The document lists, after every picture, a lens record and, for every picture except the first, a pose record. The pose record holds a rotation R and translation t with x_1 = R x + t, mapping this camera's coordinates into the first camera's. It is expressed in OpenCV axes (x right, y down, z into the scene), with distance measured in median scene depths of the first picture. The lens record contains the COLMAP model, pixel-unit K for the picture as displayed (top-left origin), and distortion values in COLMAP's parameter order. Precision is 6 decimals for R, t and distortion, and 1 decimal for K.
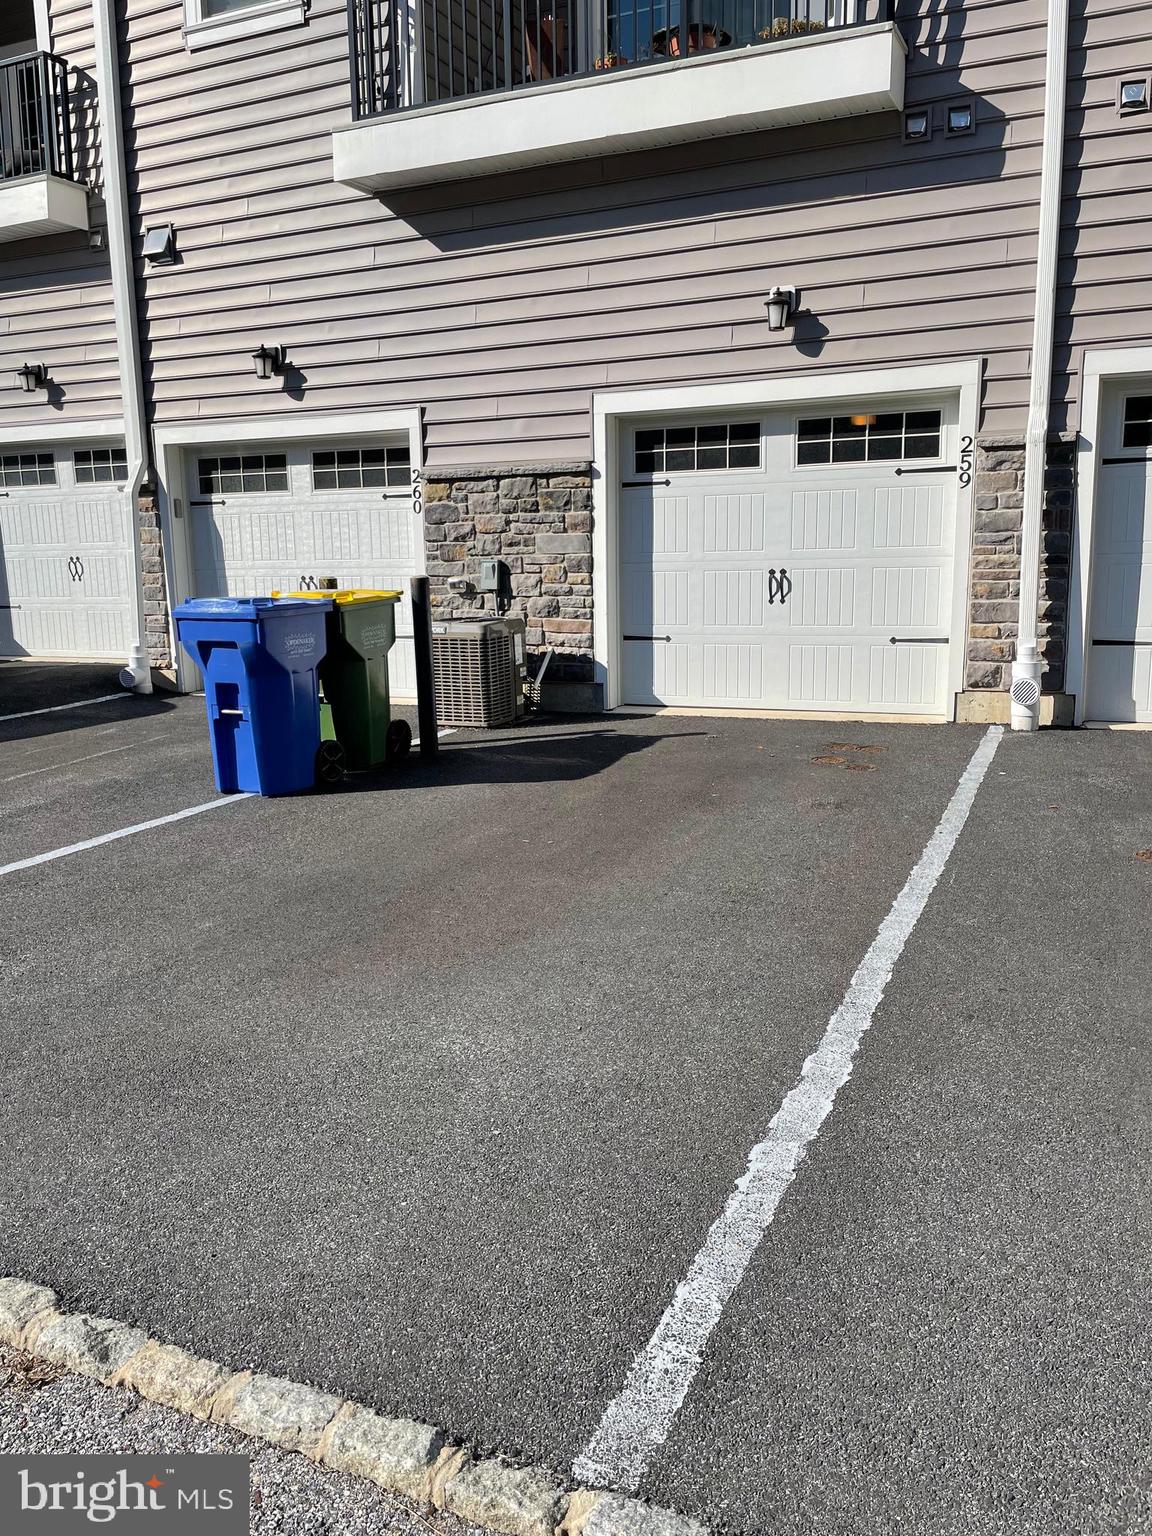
lens RADIAL K [[1181.0, 0, 557.6], [0, 1181.0, 769.0], [0, 0, 1]] dist [0.072983, -0.122730]
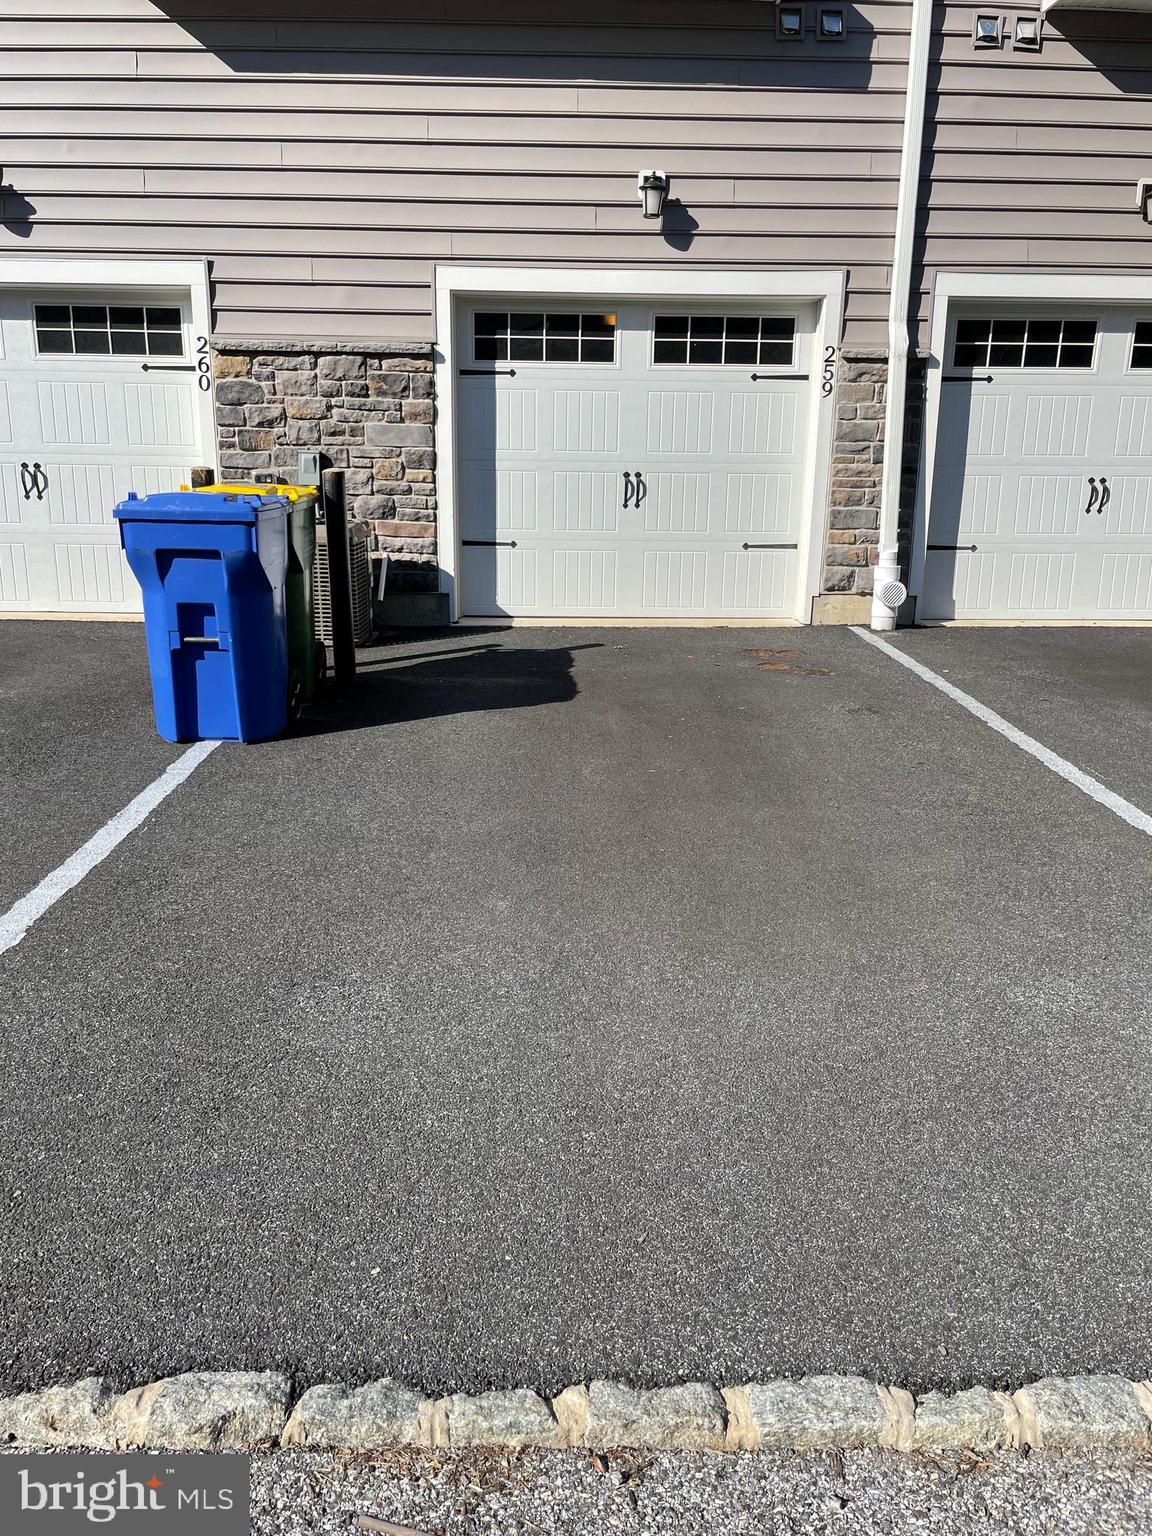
lens RADIAL K [[1181.0, 0, 557.6], [0, 1181.0, 769.0], [0, 0, 1]] dist [0.072983, -0.122730]
pose [[0.897988, -0.082753, 0.432168, -0.309769], [0.047338, 0.994625, 0.092091, -0.017998], [-0.437465, -0.062239, 0.897079, 0.135343]]
